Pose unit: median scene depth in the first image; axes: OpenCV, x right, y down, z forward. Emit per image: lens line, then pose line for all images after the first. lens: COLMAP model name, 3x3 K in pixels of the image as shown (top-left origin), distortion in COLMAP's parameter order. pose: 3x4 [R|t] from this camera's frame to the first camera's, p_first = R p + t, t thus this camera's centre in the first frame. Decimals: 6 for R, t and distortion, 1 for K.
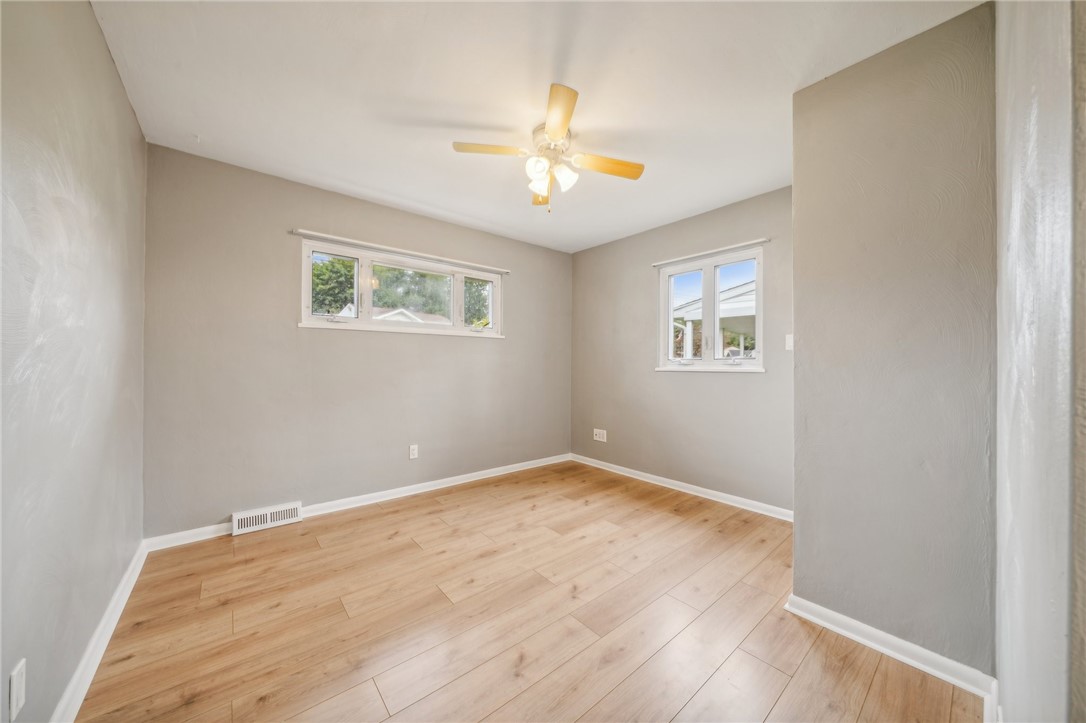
lens RADIAL K [[379.9, 0, 557.5], [0, 379.9, 365.2], [0, 0, 1]] dist [-0.017351, 0.000018]
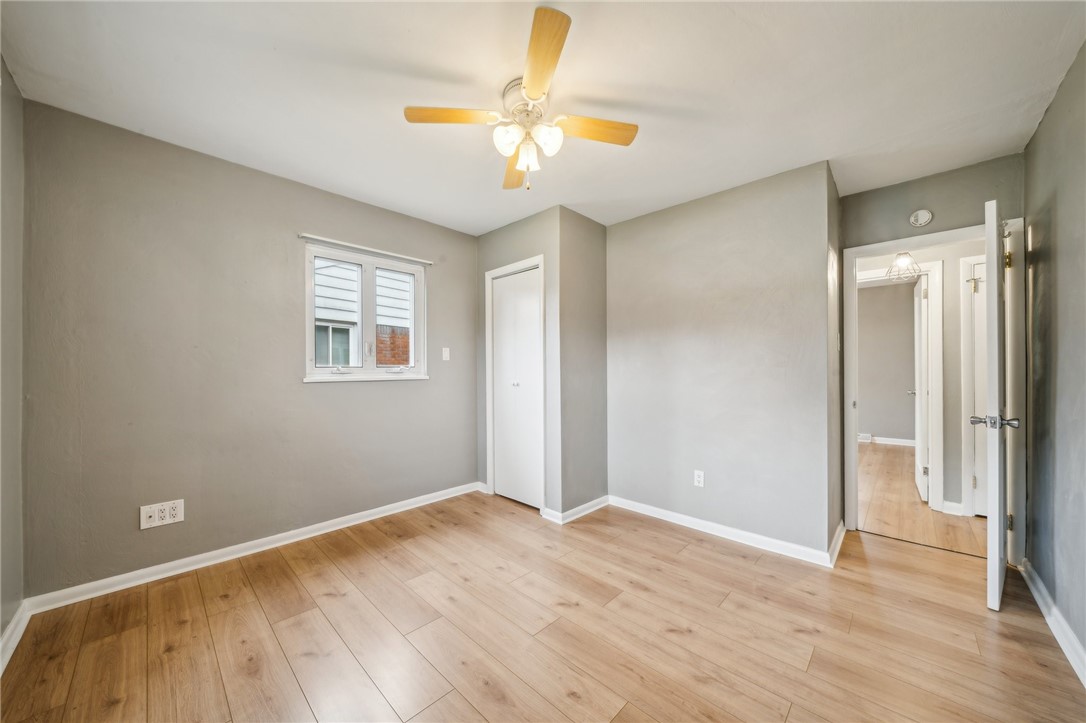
lens RADIAL K [[374.4, 0, 541.7], [0, 374.4, 366.0], [0, 0, 1]] dist [-0.006009, 0.000026]
pose [[-0.084492, 0.003424, 0.996418, -0.736751], [0.003476, 0.999989, -0.003141, -0.019521], [-0.996418, 0.003198, -0.084503, 0.909586]]
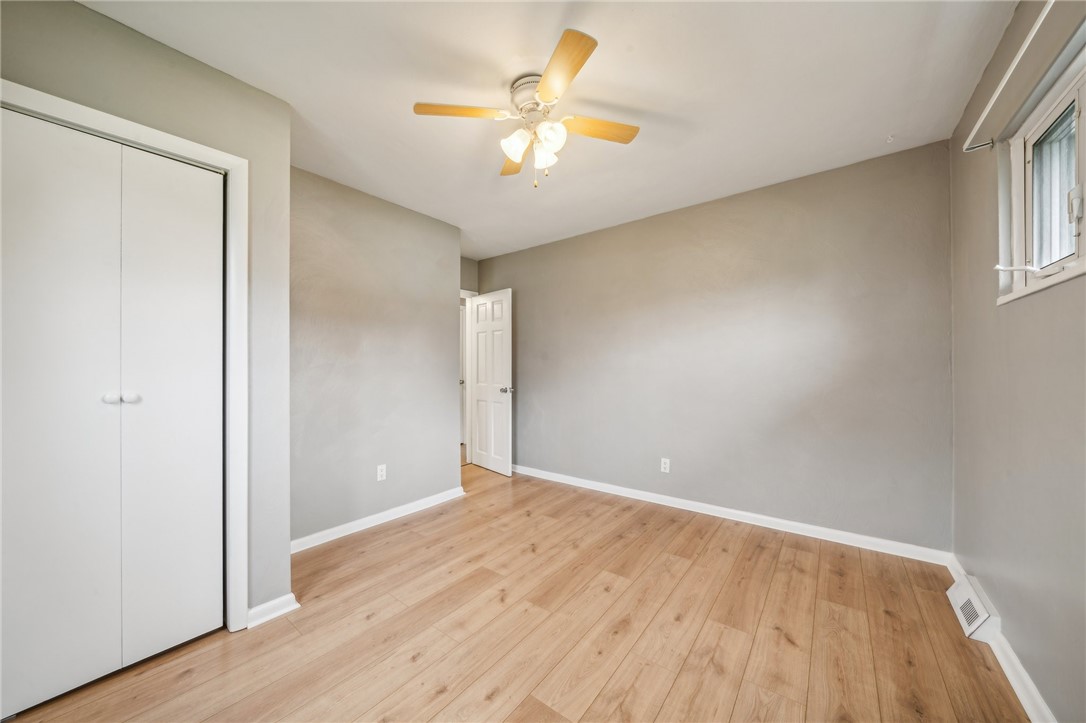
lens RADIAL K [[374.4, 0, 541.7], [0, 374.4, 366.0], [0, 0, 1]] dist [-0.006009, 0.000026]
pose [[-0.984799, -0.003572, -0.173660, 0.093346], [-0.003917, 0.999991, 0.001642, -0.013893], [0.173653, 0.002297, -0.984804, 1.584425]]
